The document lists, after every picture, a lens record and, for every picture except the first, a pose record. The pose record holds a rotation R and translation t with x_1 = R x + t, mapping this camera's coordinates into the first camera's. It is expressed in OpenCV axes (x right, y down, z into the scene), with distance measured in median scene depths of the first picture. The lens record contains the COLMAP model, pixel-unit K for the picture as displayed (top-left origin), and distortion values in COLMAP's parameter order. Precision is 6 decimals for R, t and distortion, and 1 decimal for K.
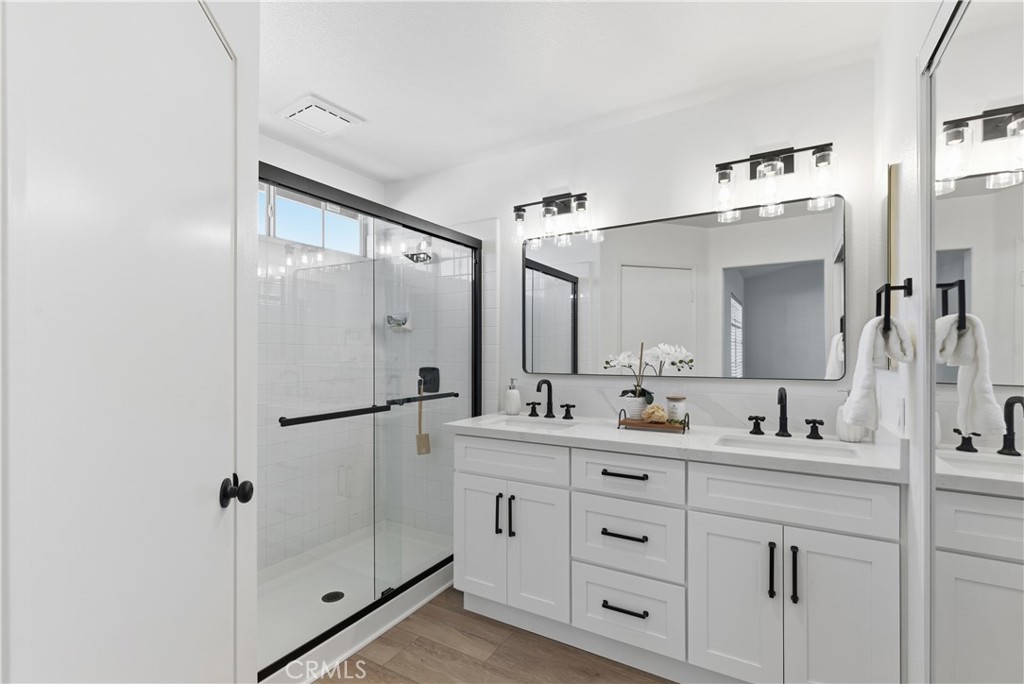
lens RADIAL K [[468.1, 0, 522.2], [0, 468.1, 350.2], [0, 0, 1]] dist [0.000623, -0.000285]
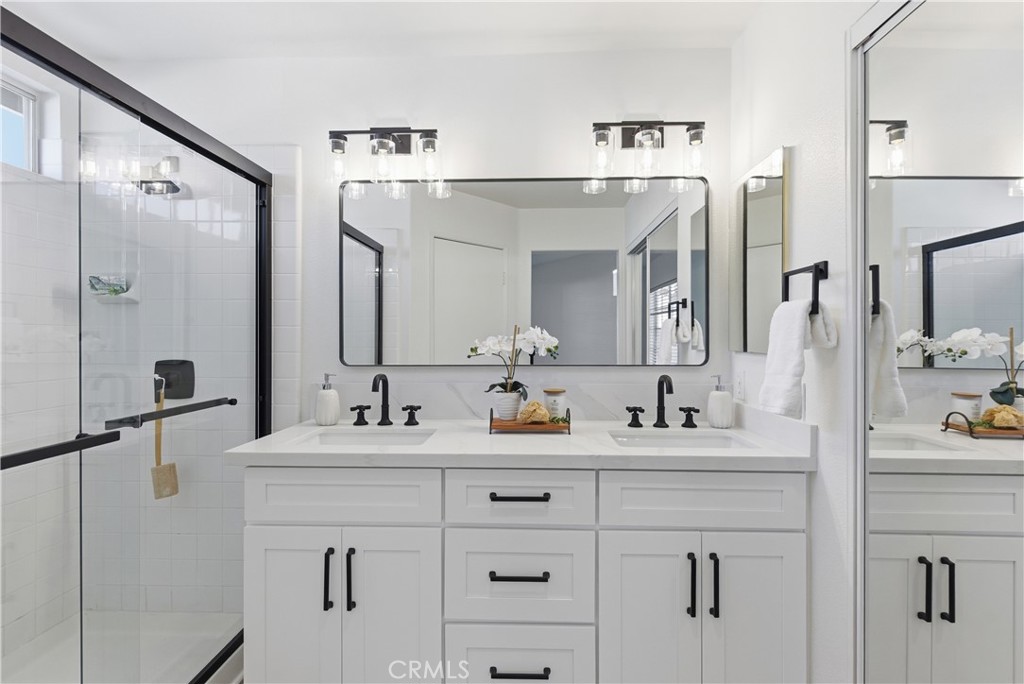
lens RADIAL K [[468.1, 0, 508.5], [0, 468.1, 338.9], [0, 0, 1]] dist [0.000623, -0.000285]
pose [[0.879625, -0.000379, 0.475667, -0.143501], [-0.003132, 0.999973, 0.006588, 0.002888], [-0.475657, -0.007285, 0.879601, 0.302408]]
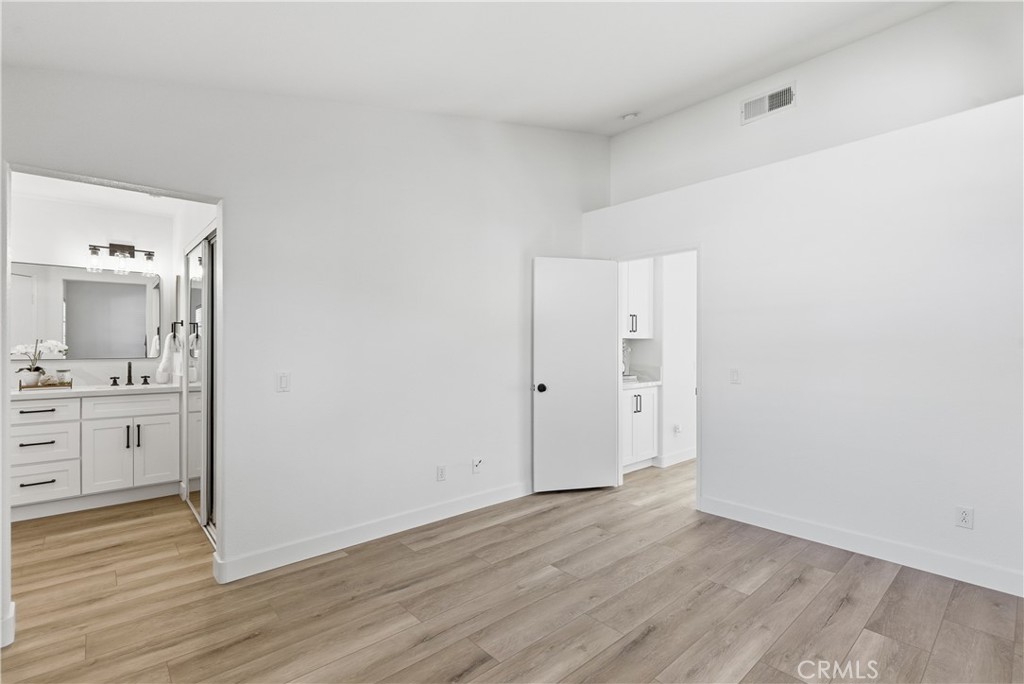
lens RADIAL K [[468.1, 0, 515.5], [0, 468.1, 348.0], [0, 0, 1]] dist [0.000623, -0.000285]
pose [[0.310865, -0.006740, 0.950430, -0.850428], [-0.007231, 0.999929, 0.009457, -0.014765], [-0.950427, -0.009813, 0.310794, -1.227337]]
